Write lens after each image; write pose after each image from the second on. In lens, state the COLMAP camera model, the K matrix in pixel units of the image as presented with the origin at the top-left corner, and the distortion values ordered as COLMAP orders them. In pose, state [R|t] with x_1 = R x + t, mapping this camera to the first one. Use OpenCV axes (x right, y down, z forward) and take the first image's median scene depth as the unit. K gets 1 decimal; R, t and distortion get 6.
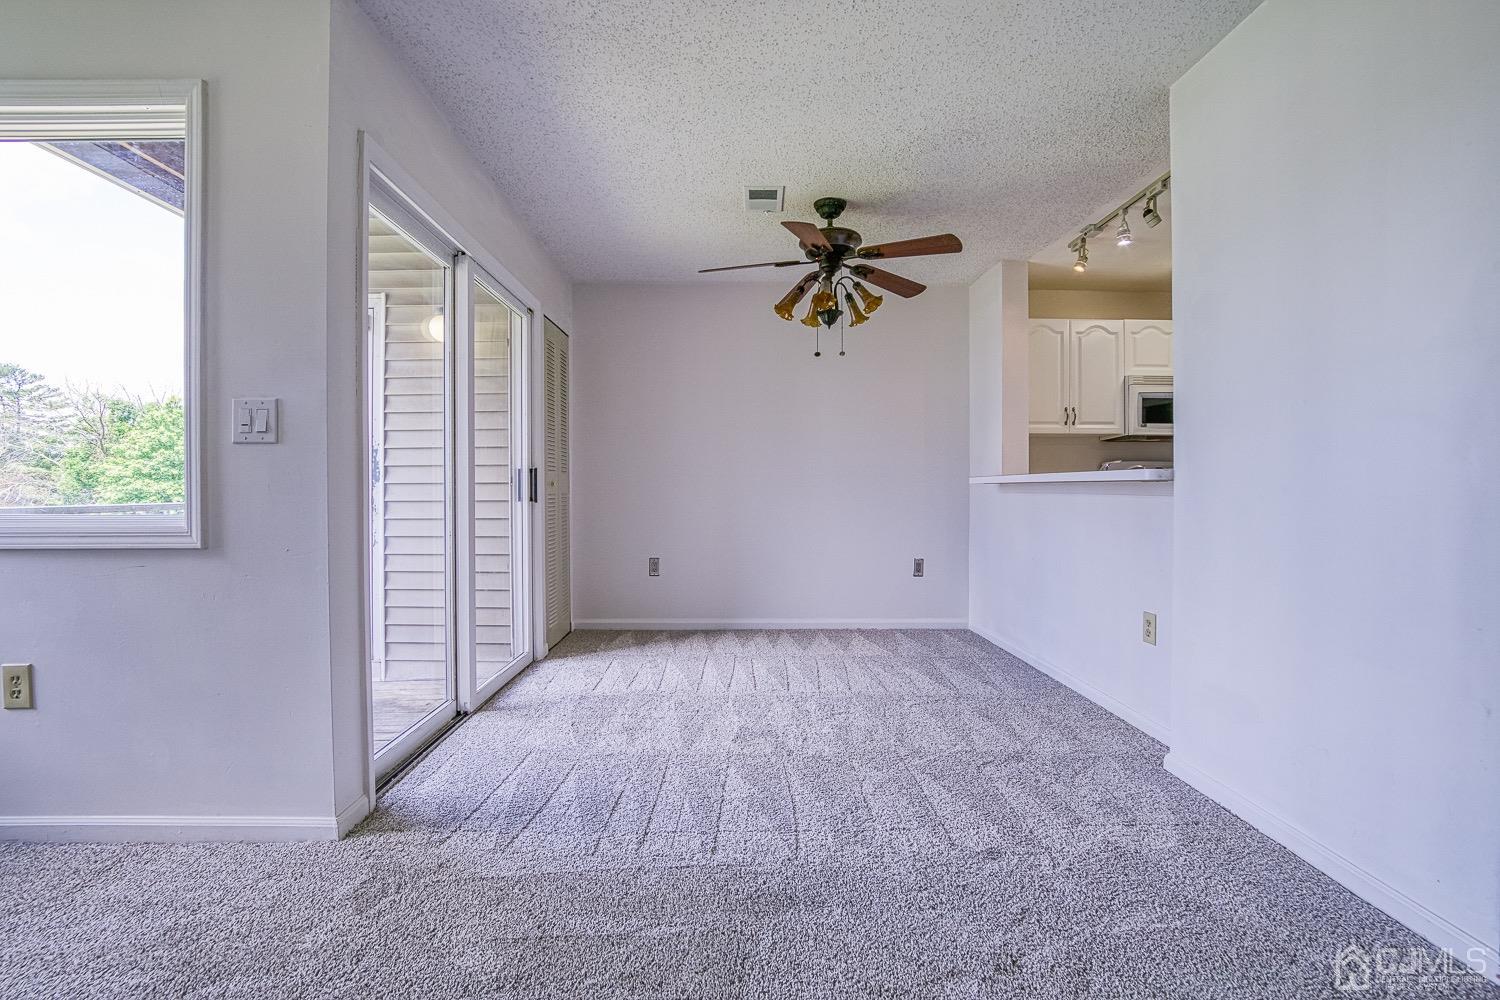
lens RADIAL K [[665.2, 0, 748.4], [0, 665.2, 476.5], [0, 0, 1]] dist [-0.041834, 0.000511]
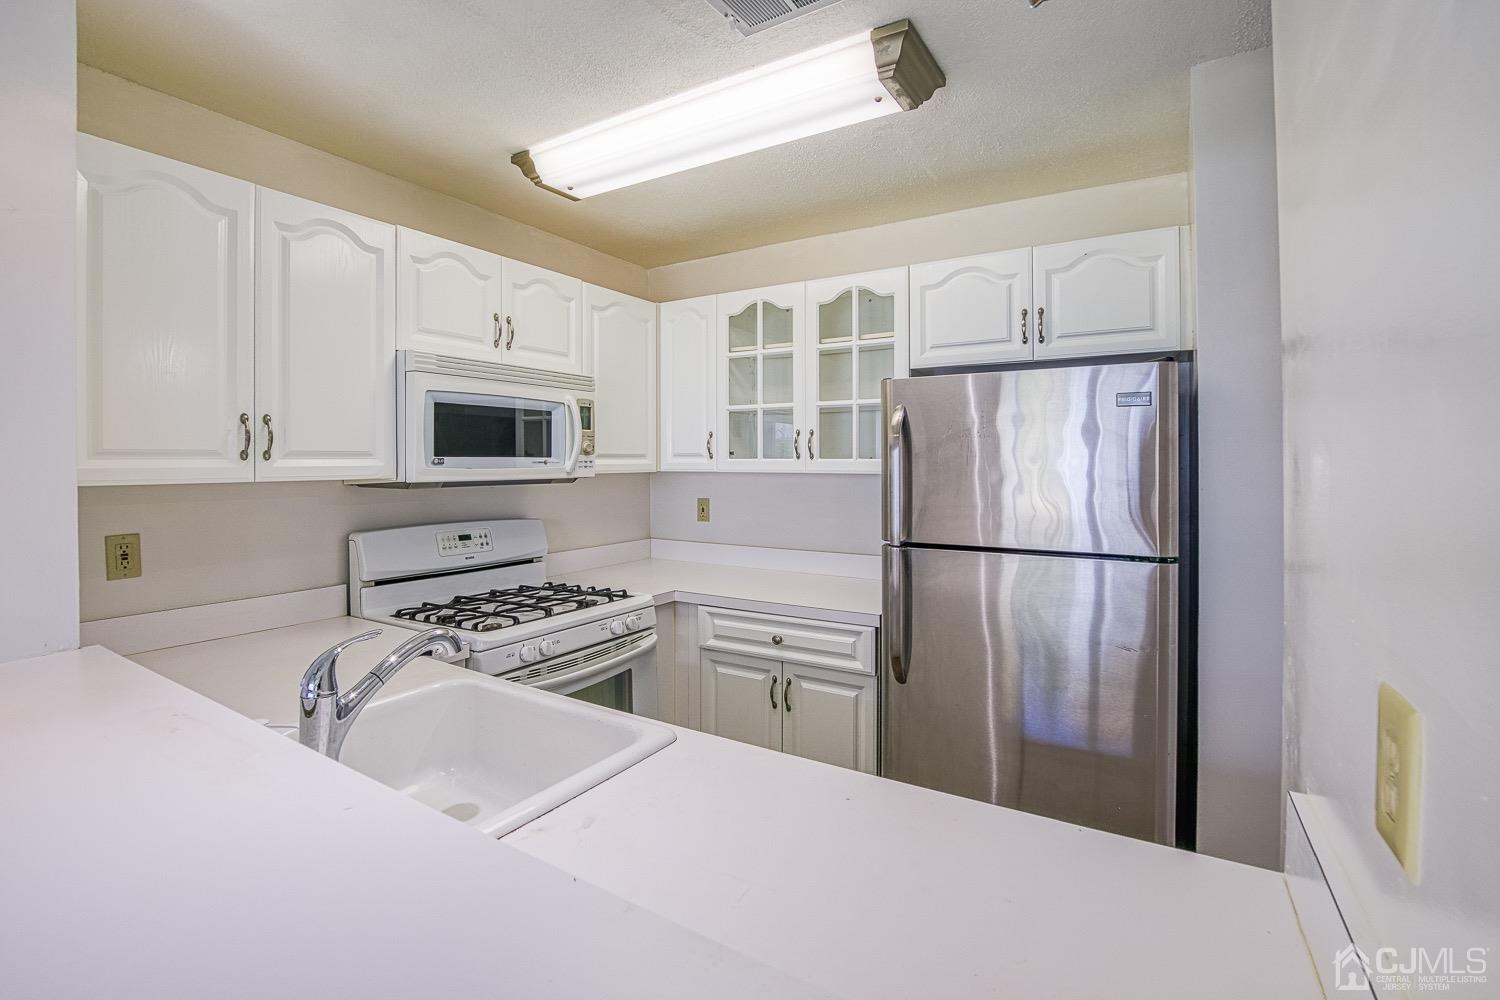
lens RADIAL K [[681.8, 0, 745.1], [0, 681.8, 488.9], [0, 0, 1]] dist [-0.024463, 0.000082]
pose [[0.562164, -0.033454, 0.826349, 0.370727], [-0.006659, 0.998966, 0.044972, -0.092947], [-0.826999, -0.030784, 0.561360, 0.621454]]
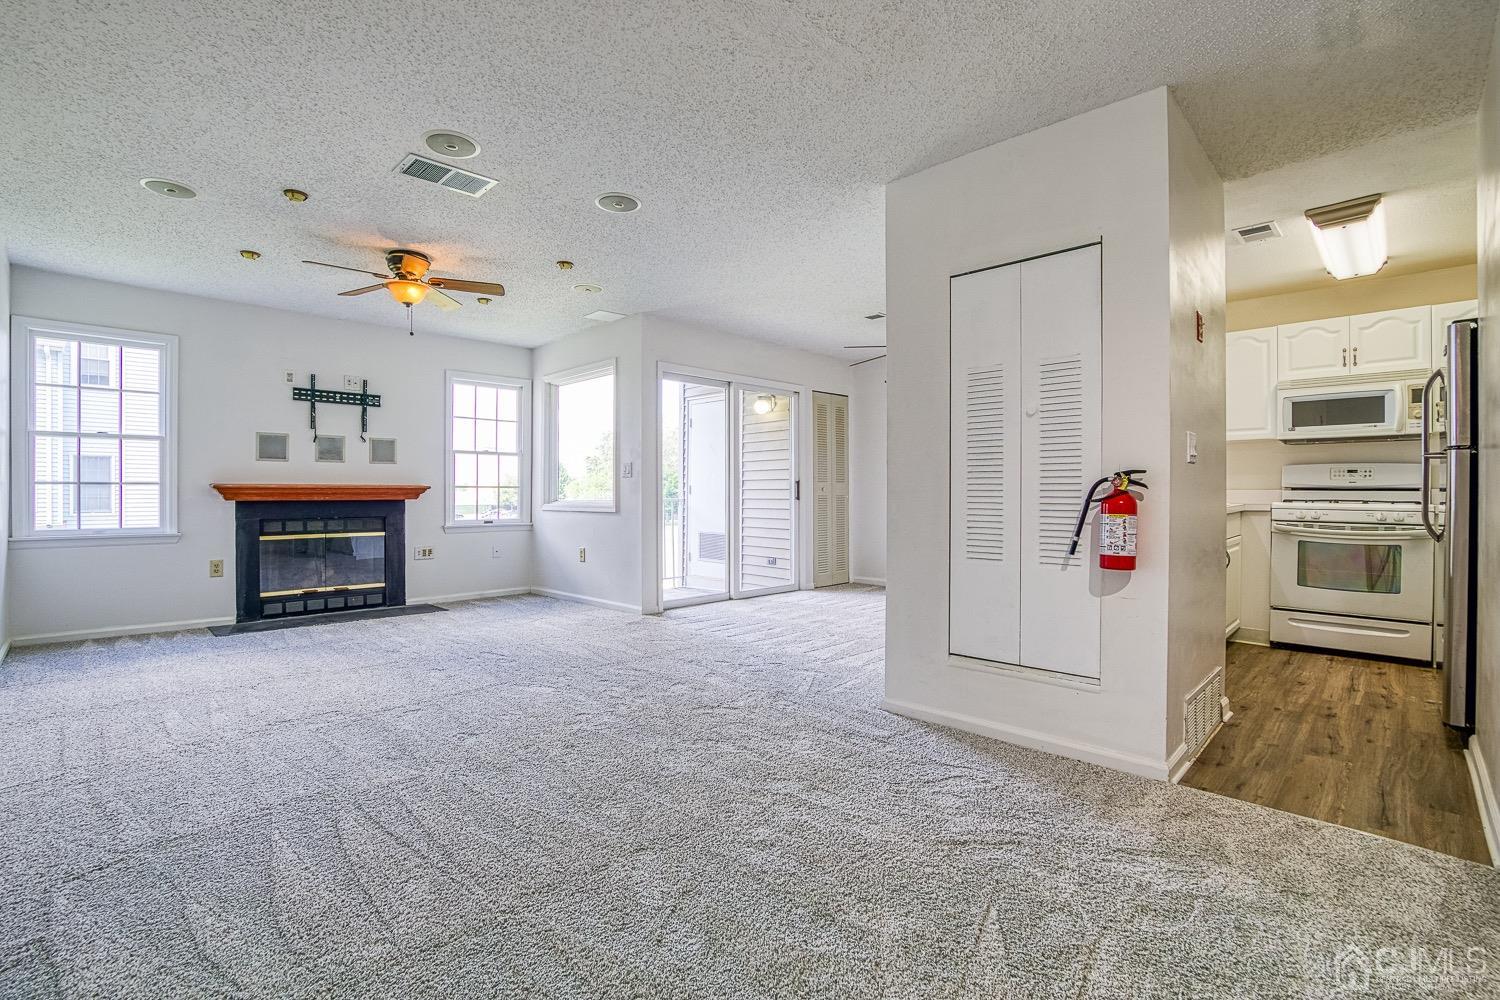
lens RADIAL K [[681.8, 0, 745.1], [0, 681.8, 488.9], [0, 0, 1]] dist [-0.024463, 0.000082]
pose [[0.685783, -0.003598, -0.727797, 0.876428], [0.012044, 0.999907, 0.006406, -0.004887], [0.727706, -0.013159, 0.685763, -0.348389]]
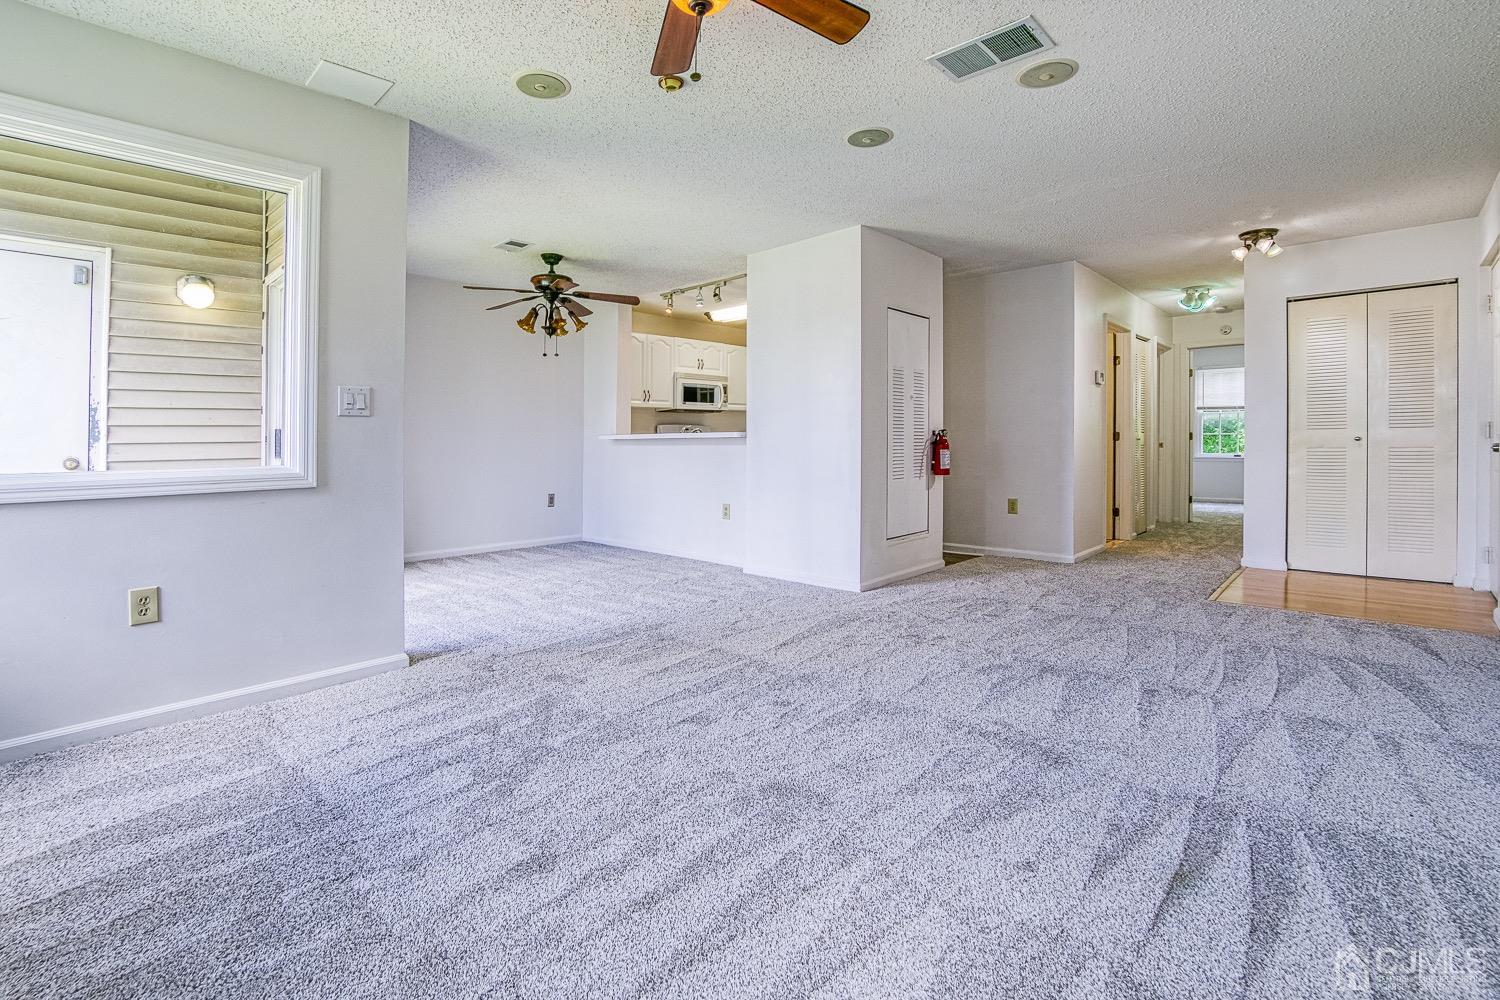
lens RADIAL K [[691.5, 0, 723.9], [0, 691.5, 440.5], [0, 0, 1]] dist [-0.022668, 0.000090]
pose [[0.725219, -0.006940, 0.688483, -0.581587], [-0.001419, 0.999932, 0.011574, -0.006384], [-0.688517, -0.009370, 0.725160, -0.362228]]
